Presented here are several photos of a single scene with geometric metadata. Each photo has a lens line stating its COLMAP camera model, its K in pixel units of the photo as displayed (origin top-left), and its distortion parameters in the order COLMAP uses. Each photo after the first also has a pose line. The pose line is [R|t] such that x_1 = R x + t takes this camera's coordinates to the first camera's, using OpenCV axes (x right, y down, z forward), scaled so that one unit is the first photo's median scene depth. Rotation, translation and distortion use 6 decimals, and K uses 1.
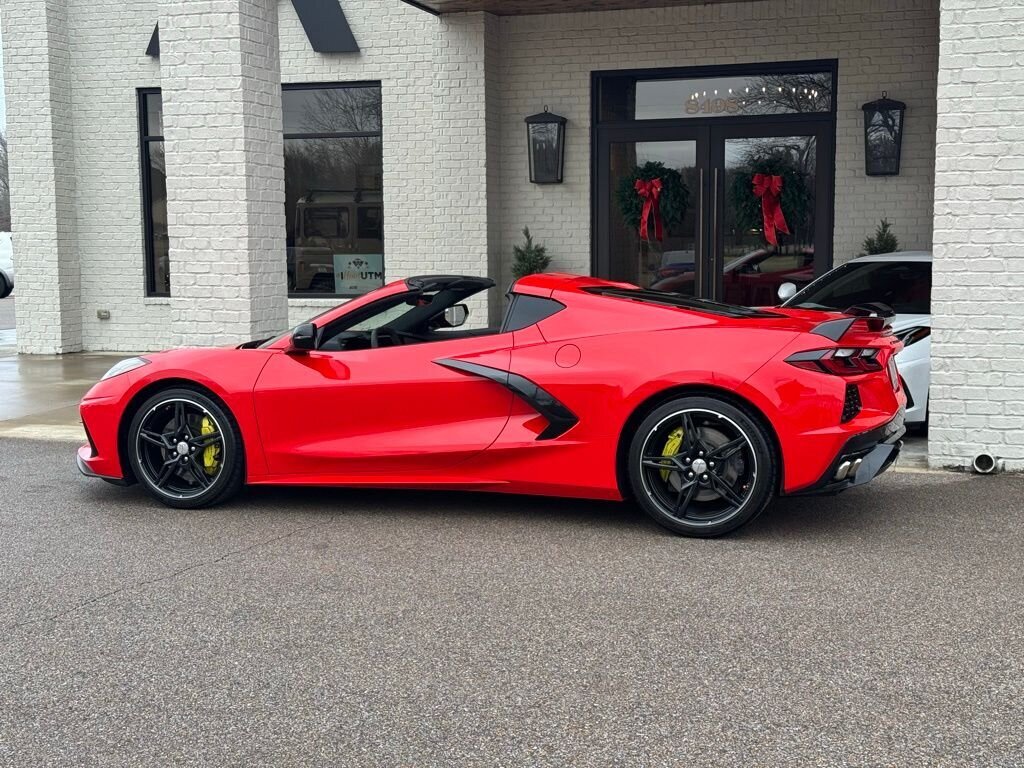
lens RADIAL K [[1410.0, 0, 516.7], [0, 1410.0, 383.8], [0, 0, 1]] dist [0.190633, -0.372085]
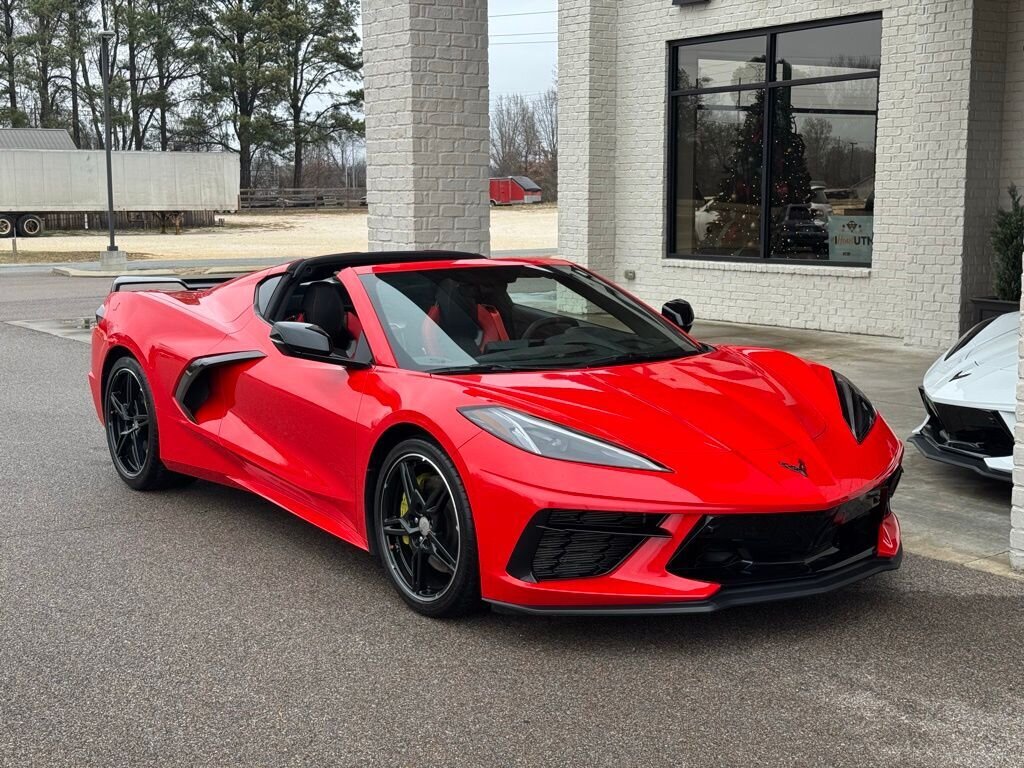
lens RADIAL K [[1411.5, 0, 513.9], [0, 1411.5, 386.7], [0, 0, 1]] dist [0.205912, -0.447692]
pose [[0.790862, 0.087938, -0.605644, 0.300248], [-0.065099, 0.996096, 0.059624, -0.029247], [0.608522, -0.007728, 0.793499, 0.201128]]
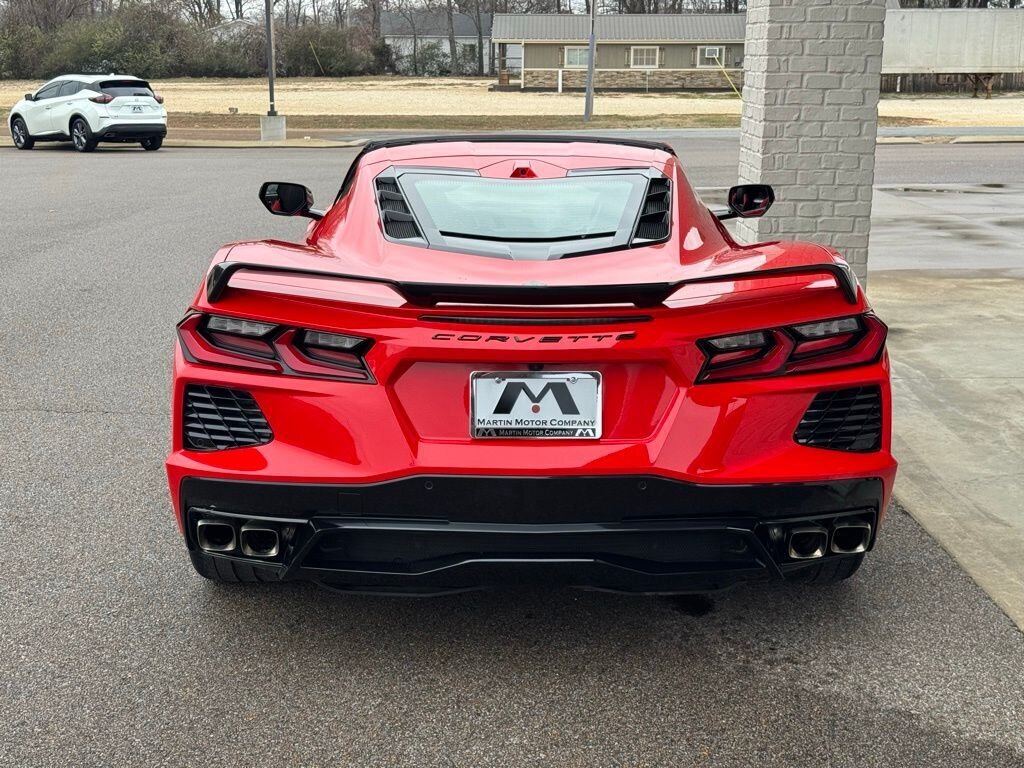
lens RADIAL K [[1411.5, 0, 513.9], [0, 1411.5, 386.7], [0, 0, 1]] dist [0.205912, -0.447692]
pose [[0.321730, 0.224869, -0.919741, 0.347136], [-0.104482, 0.973888, 0.201559, -0.054030], [0.941049, 0.031249, 0.336824, 0.421698]]
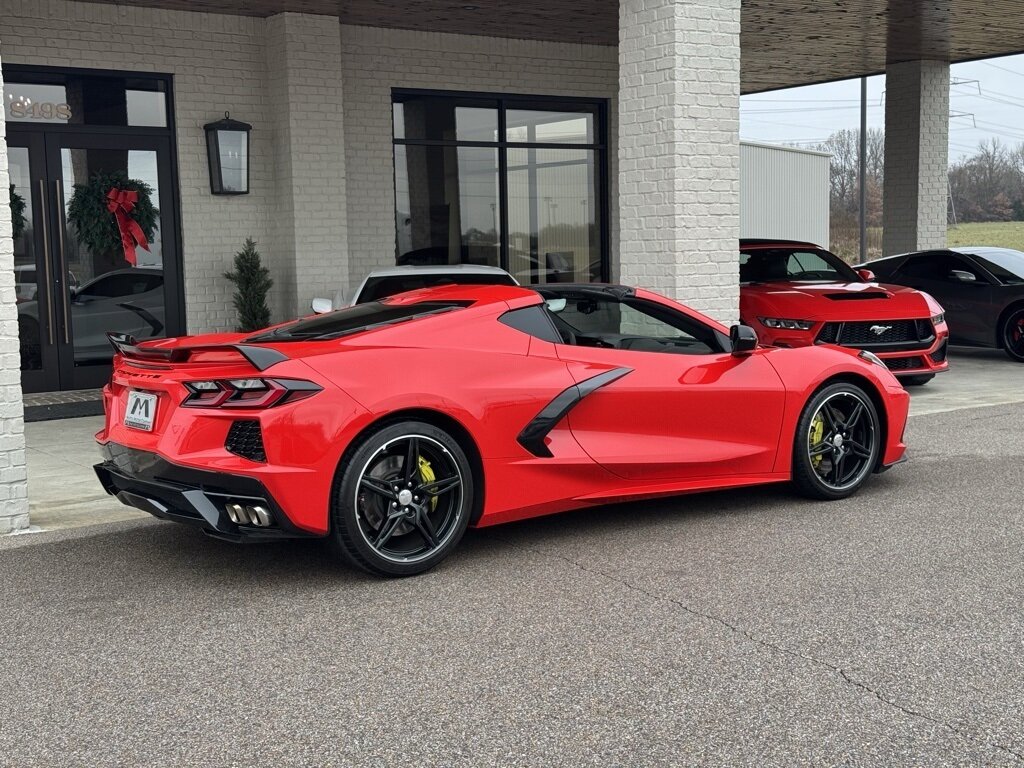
lens RADIAL K [[1409.7, 0, 509.0], [0, 1409.7, 382.5], [0, 0, 1]] dist [0.190718, -0.357376]
pose [[0.613303, -0.082896, 0.785485, -0.425040], [0.099948, 0.994628, 0.026929, -0.020950], [-0.783498, 0.061992, 0.618294, 0.230254]]
